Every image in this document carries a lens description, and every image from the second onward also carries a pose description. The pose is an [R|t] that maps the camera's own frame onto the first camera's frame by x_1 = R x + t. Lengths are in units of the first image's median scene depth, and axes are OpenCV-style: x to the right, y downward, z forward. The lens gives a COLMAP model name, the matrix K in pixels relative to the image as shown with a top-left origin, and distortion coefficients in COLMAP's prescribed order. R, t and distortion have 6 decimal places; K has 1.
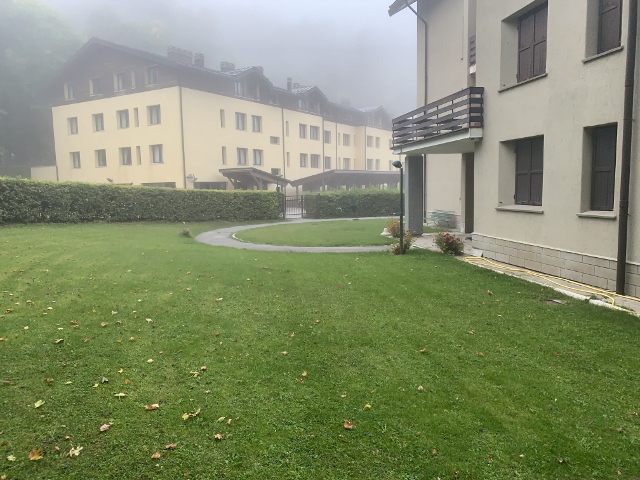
lens RADIAL K [[485.7, 0, 320.2], [0, 485.7, 234.1], [0, 0, 1]] dist [0.041348, -0.045786]
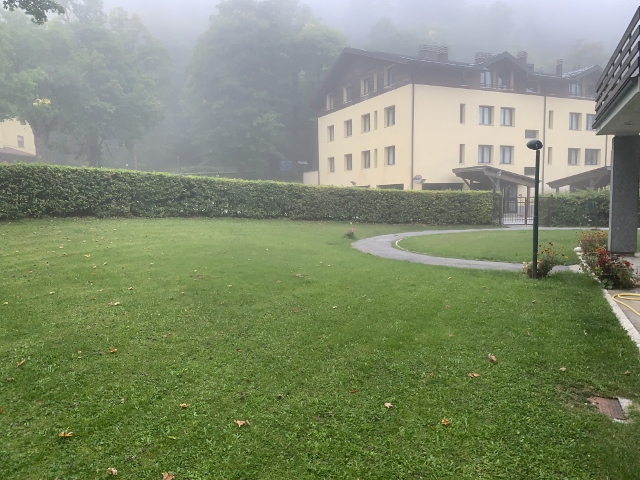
lens RADIAL K [[485.7, 0, 324.0], [0, 485.7, 242.4], [0, 0, 1]] dist [0.041348, -0.045786]
pose [[0.830725, 0.060514, -0.553385, 0.106650], [-0.057439, 0.998086, 0.022918, -0.002304], [0.553712, 0.012747, 0.832610, 0.097715]]
